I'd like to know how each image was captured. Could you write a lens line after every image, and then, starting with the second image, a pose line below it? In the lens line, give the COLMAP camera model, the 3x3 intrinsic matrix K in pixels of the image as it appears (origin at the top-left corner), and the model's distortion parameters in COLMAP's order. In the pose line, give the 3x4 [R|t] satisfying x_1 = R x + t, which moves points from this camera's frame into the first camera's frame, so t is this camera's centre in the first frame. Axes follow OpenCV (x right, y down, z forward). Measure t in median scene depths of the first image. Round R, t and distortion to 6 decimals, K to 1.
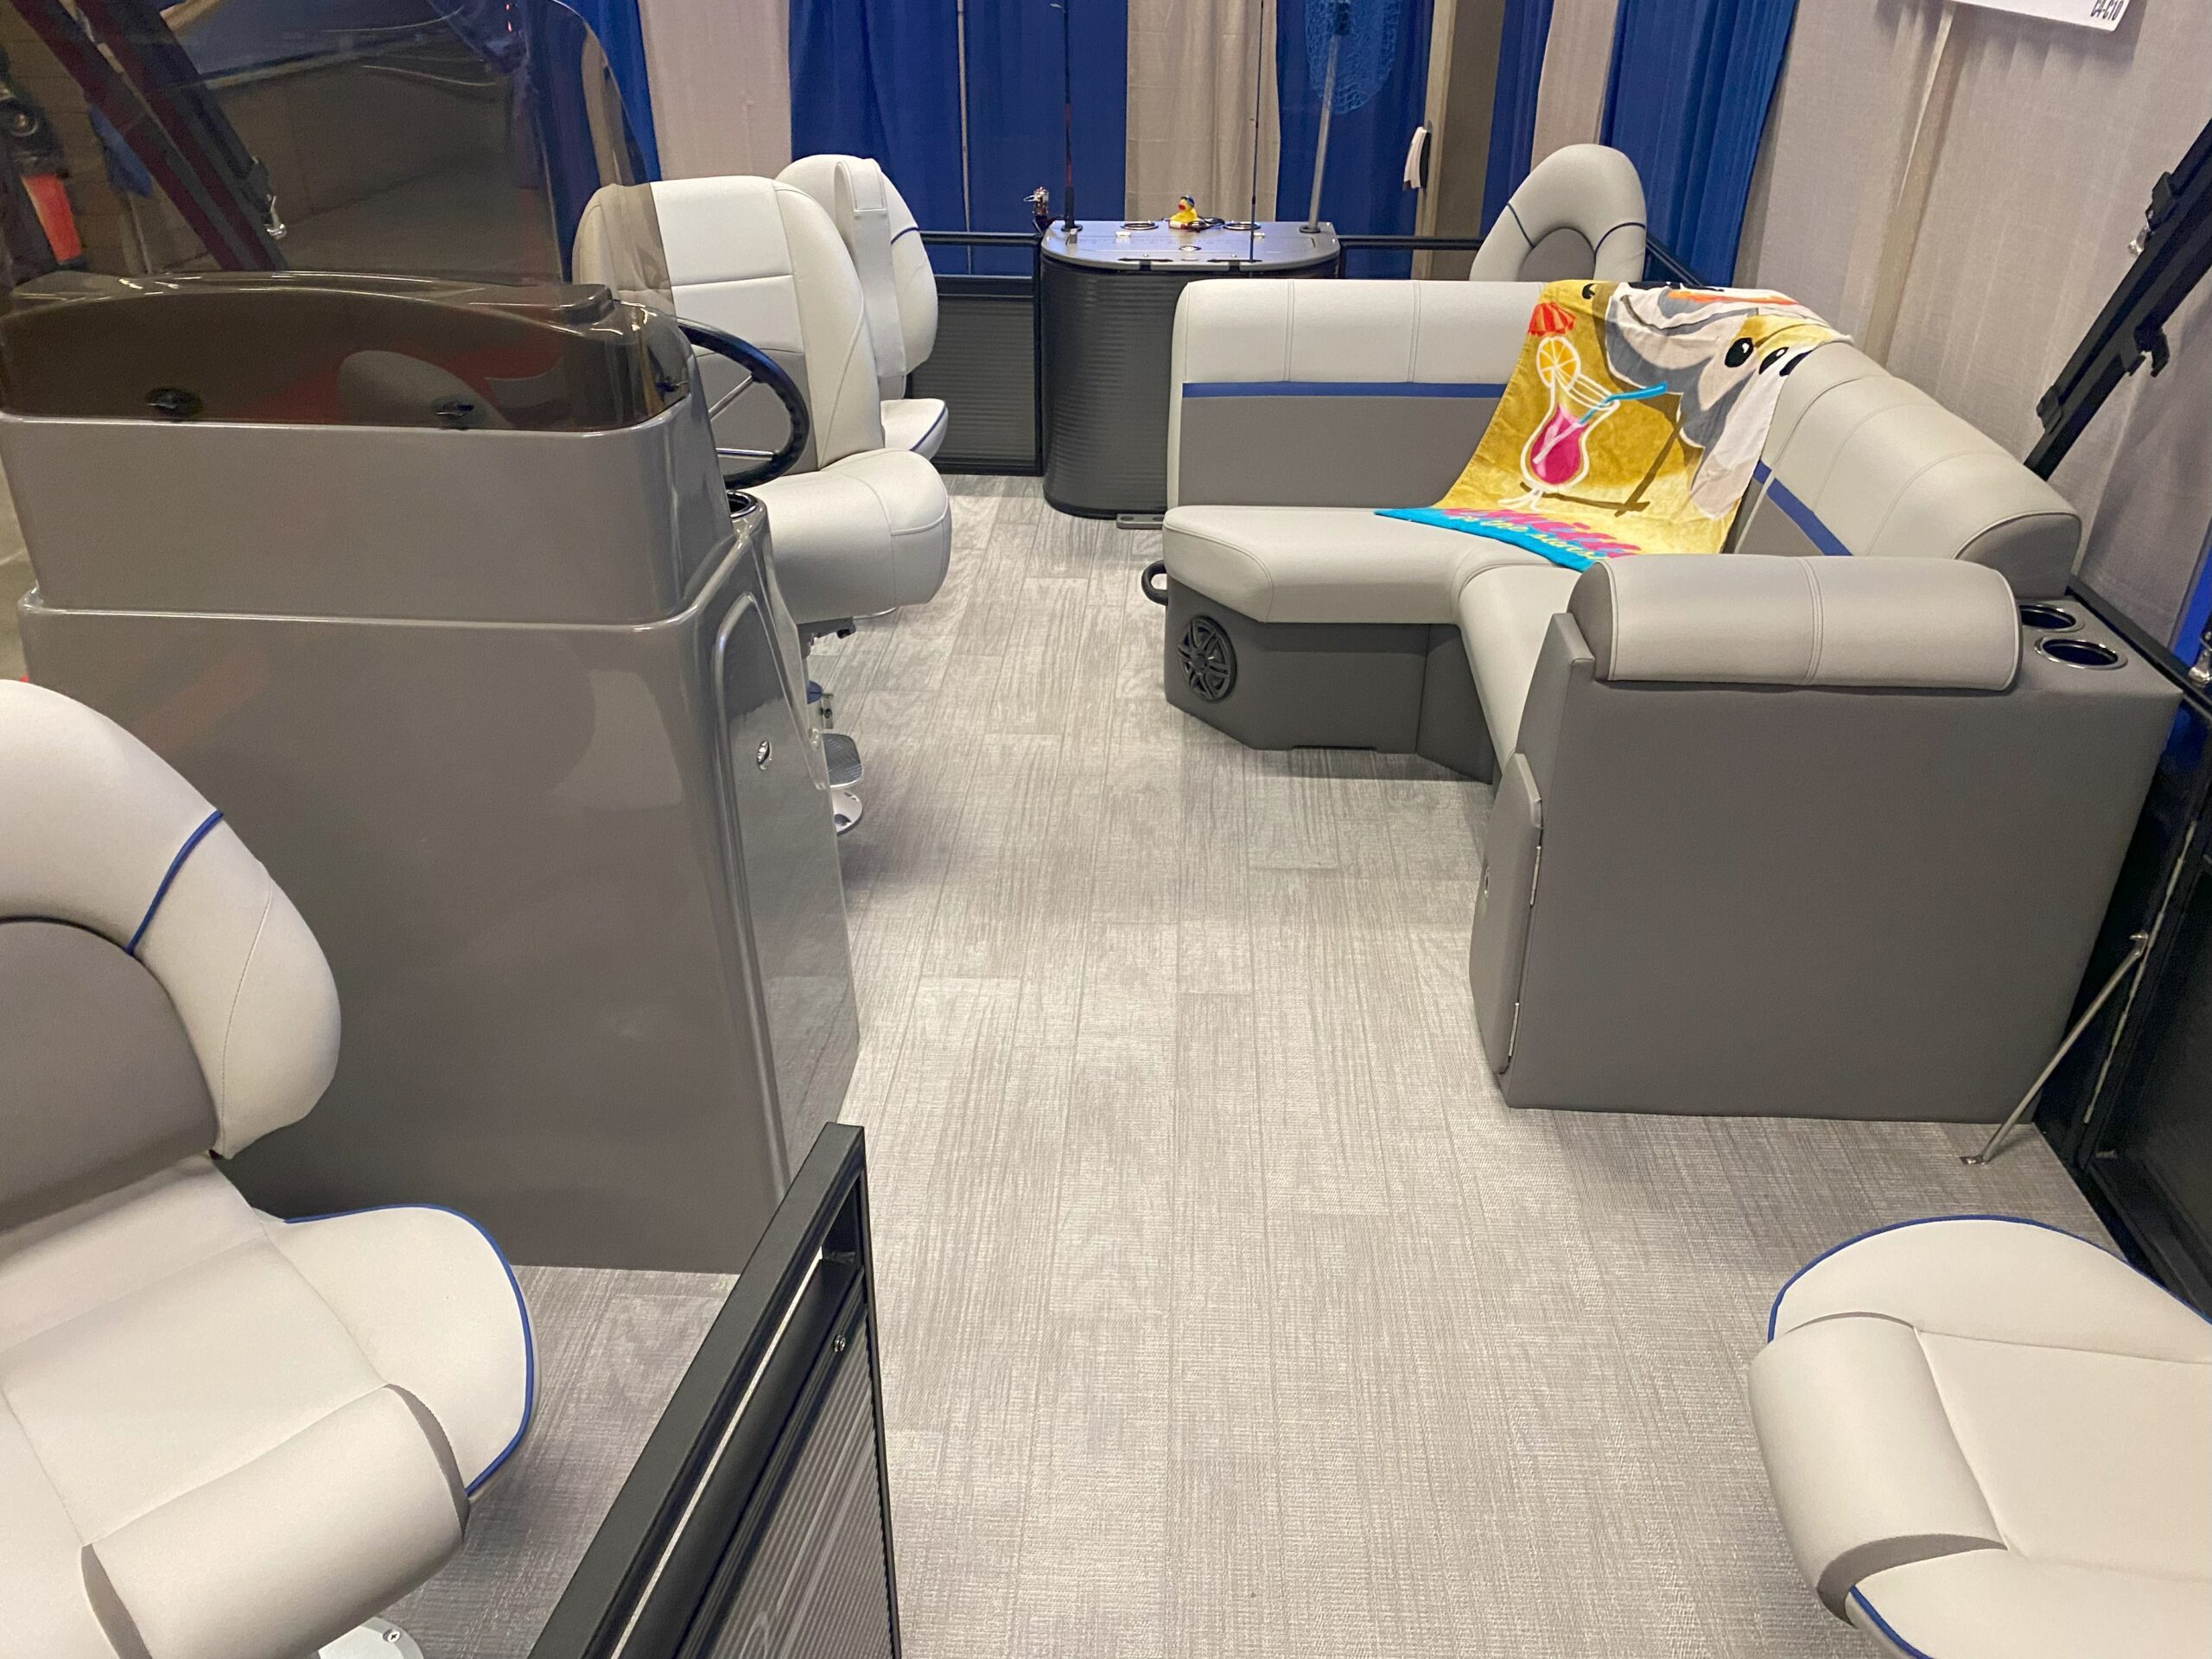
lens RADIAL K [[1690.0, 0, 1111.0], [0, 1690.0, 833.5], [0, 0, 1]] dist [0.024913, -0.018331]
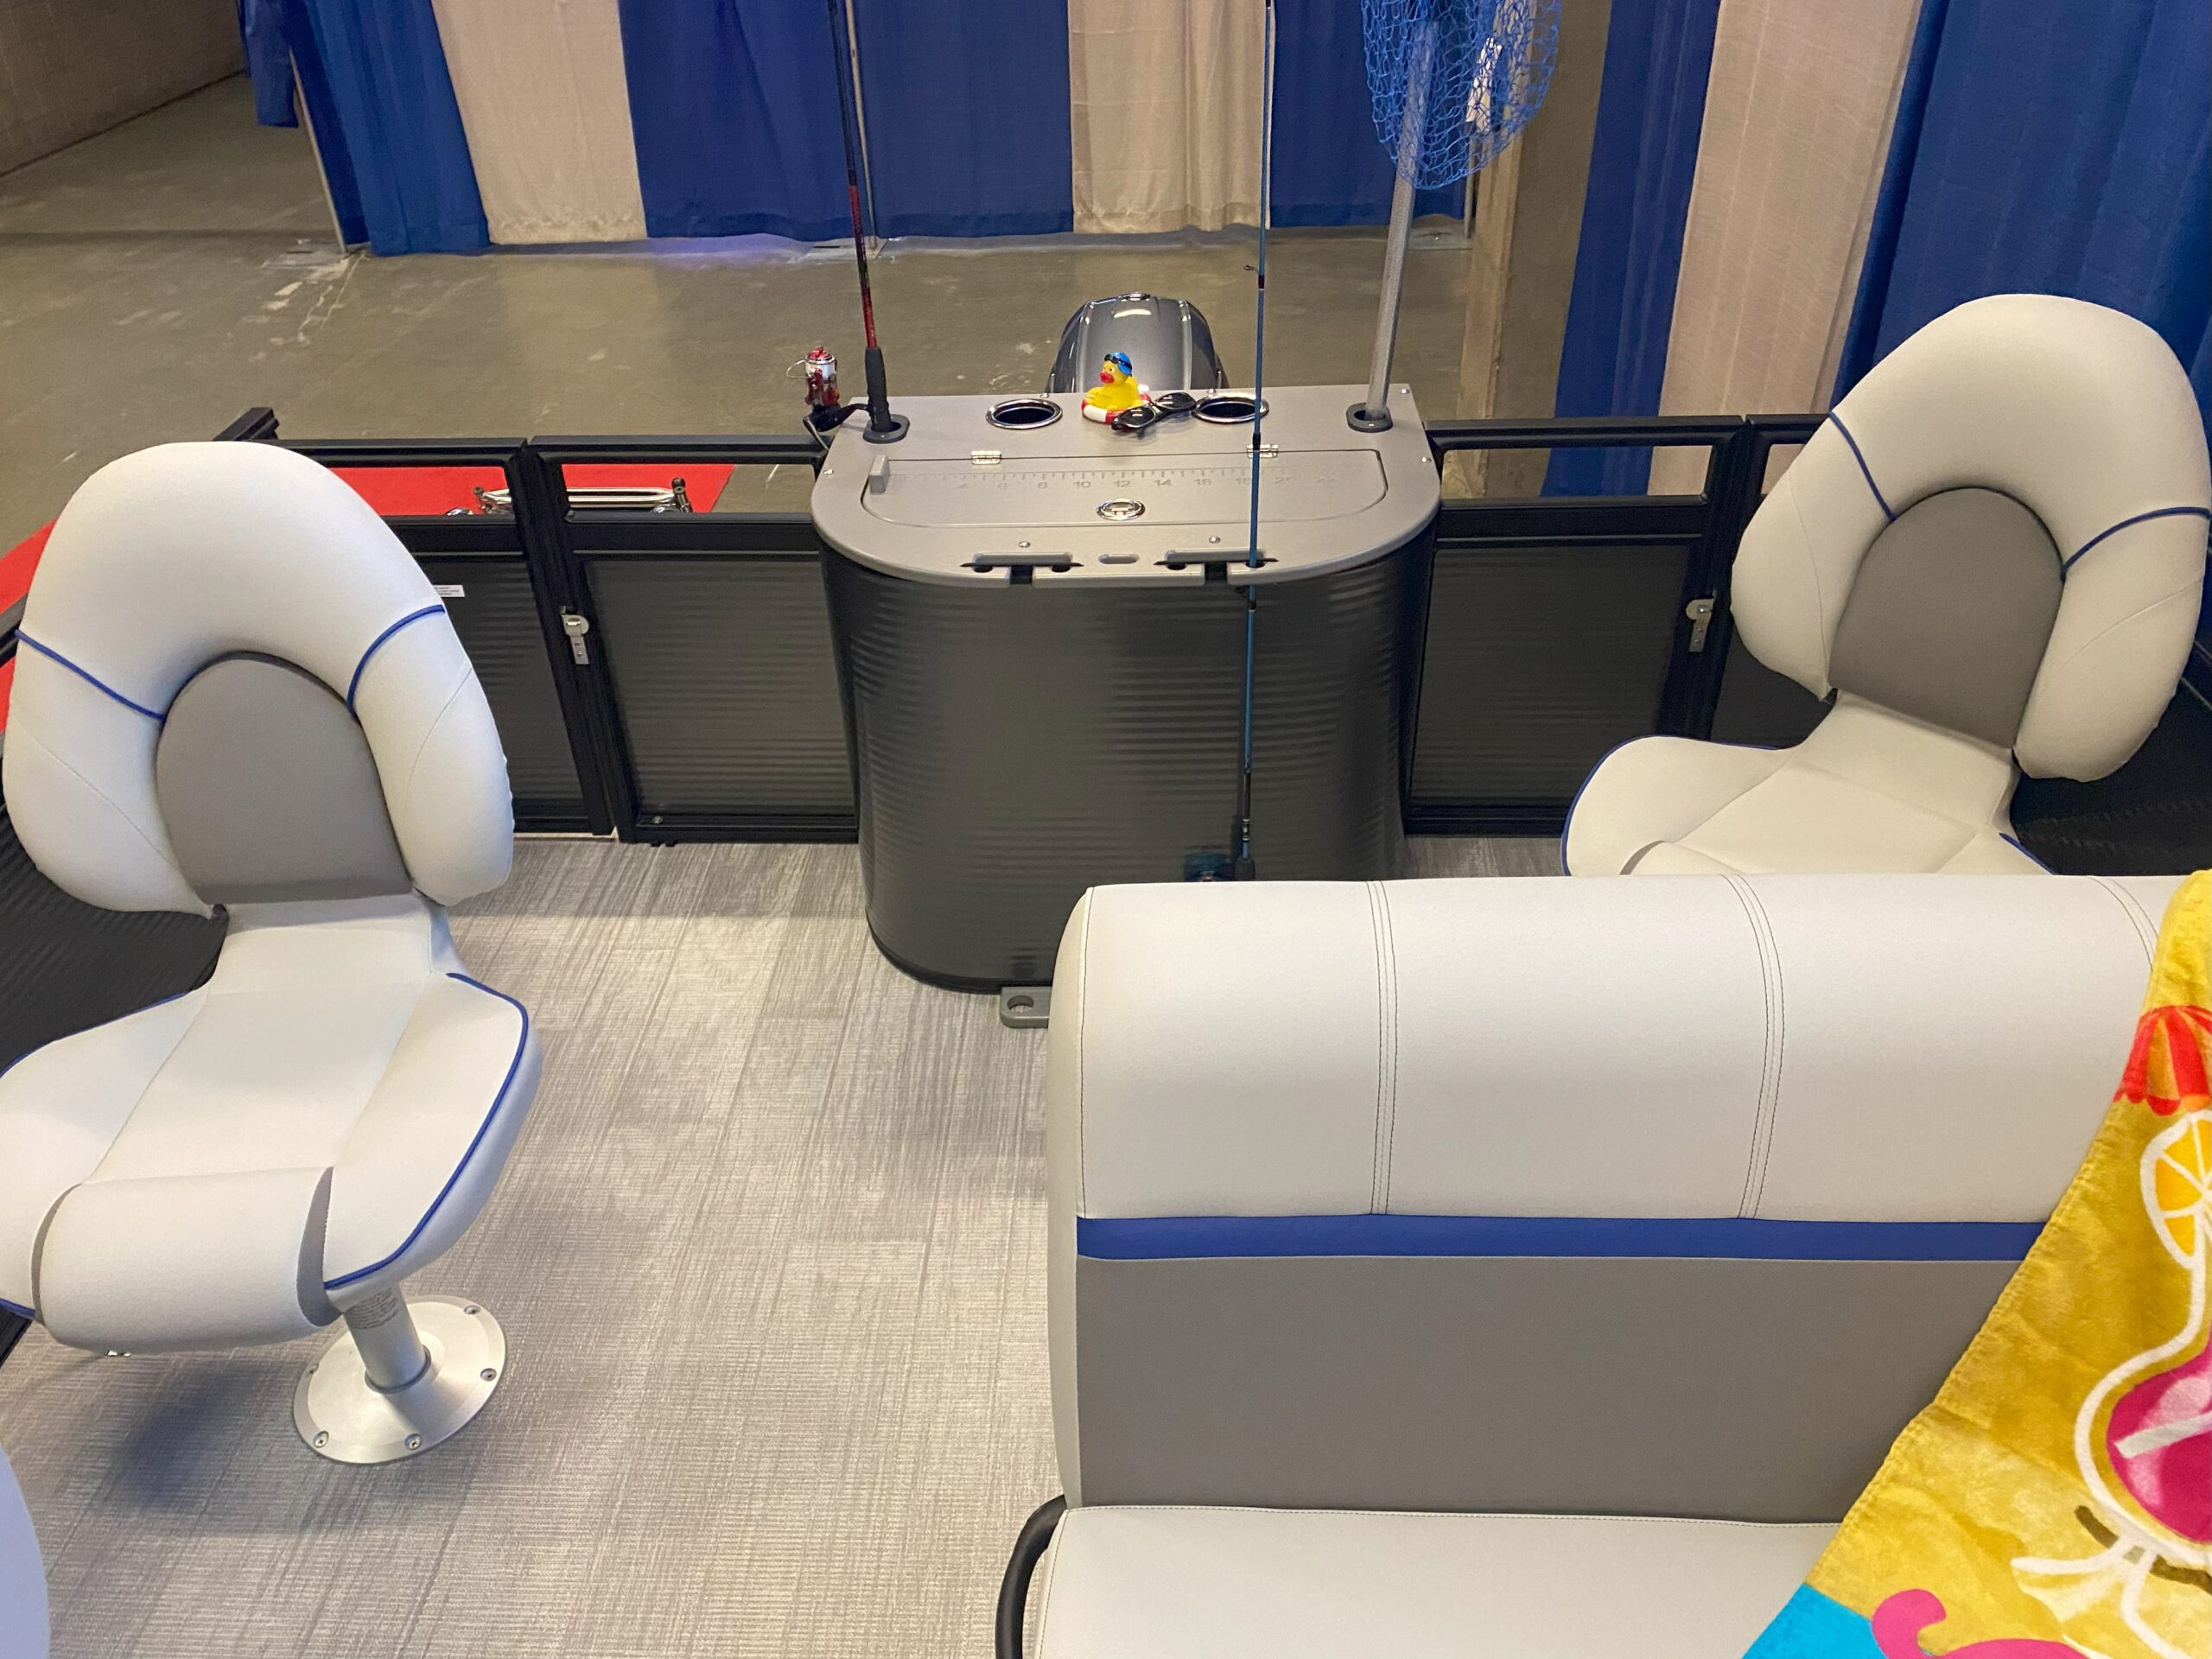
lens RADIAL K [[1690.0, 0, 1103.0], [0, 1690.0, 828.4], [0, 0, 1]] dist [0.024913, -0.018331]
pose [[0.999416, -0.033310, -0.007561, 0.042328], [0.033854, 0.995396, 0.089674, -0.299341], [0.004539, -0.089878, 0.995942, 0.529147]]
